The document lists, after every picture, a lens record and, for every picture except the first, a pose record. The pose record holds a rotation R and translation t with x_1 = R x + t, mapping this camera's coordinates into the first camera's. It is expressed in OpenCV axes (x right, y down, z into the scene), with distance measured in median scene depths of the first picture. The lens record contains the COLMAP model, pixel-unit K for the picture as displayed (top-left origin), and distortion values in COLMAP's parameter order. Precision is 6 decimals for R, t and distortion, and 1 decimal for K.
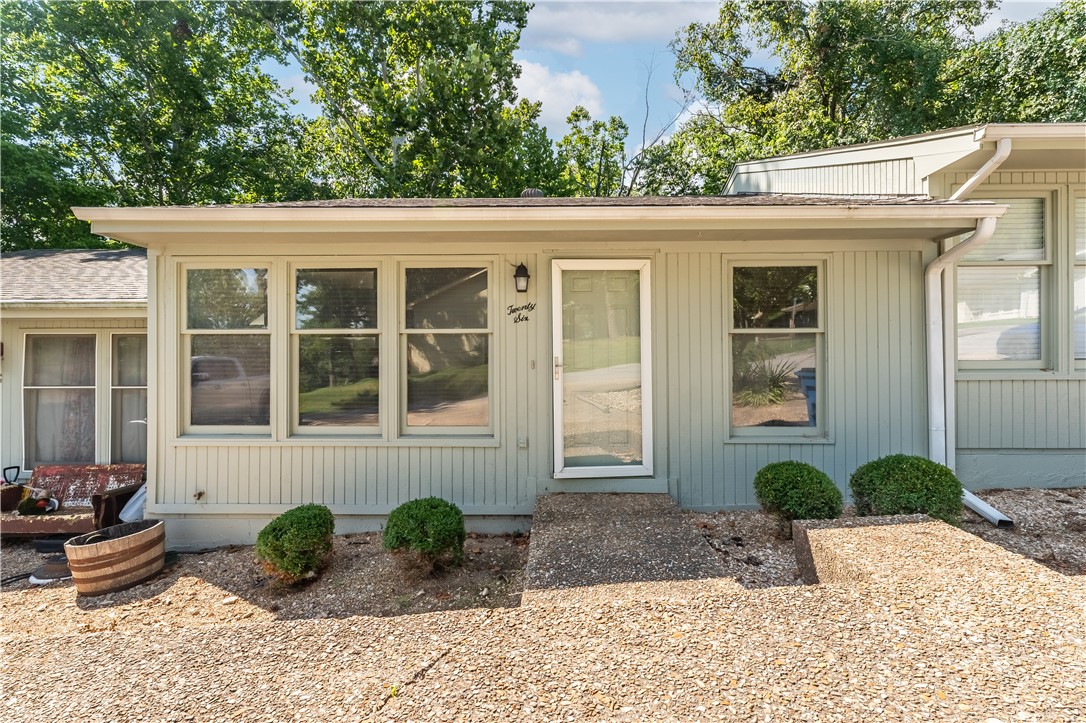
lens RADIAL K [[510.4, 0, 543.5], [0, 510.4, 358.5], [0, 0, 1]] dist [-0.001104, -0.001261]
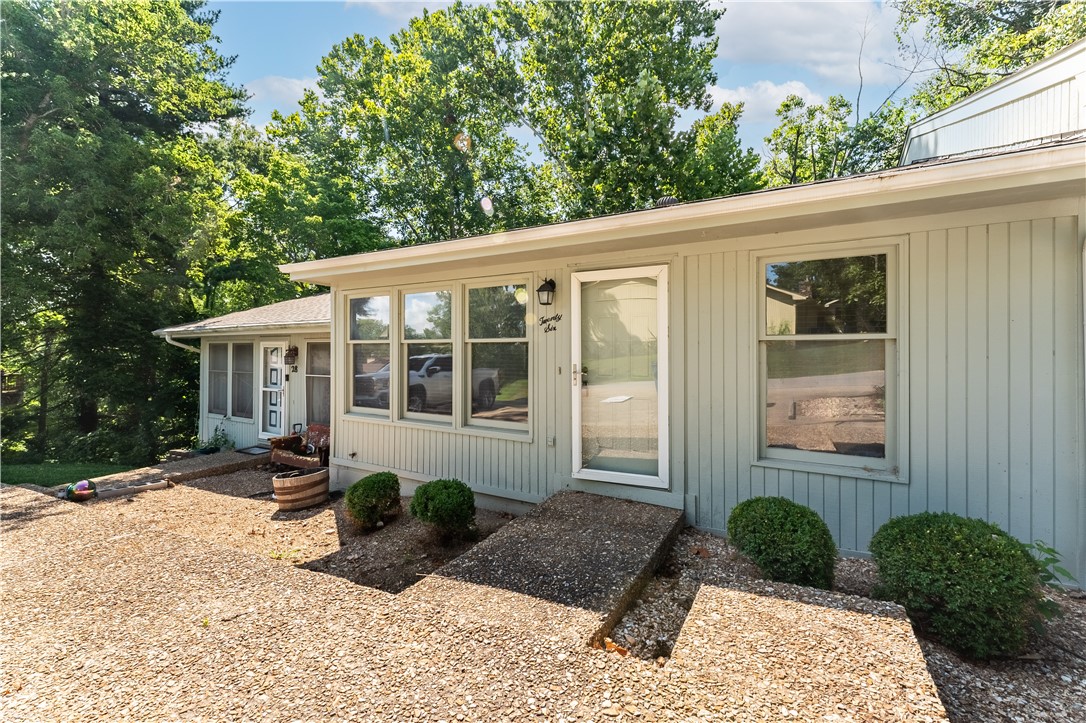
lens RADIAL K [[445.0, 0, 542.9], [0, 445.0, 356.0], [0, 0, 1]] dist [0.004220, -0.001512]
pose [[0.877515, 0.009158, -0.479461, 0.405164], [-0.004662, 0.999933, 0.010568, -0.029107], [0.479526, -0.007039, 0.877500, 0.149262]]
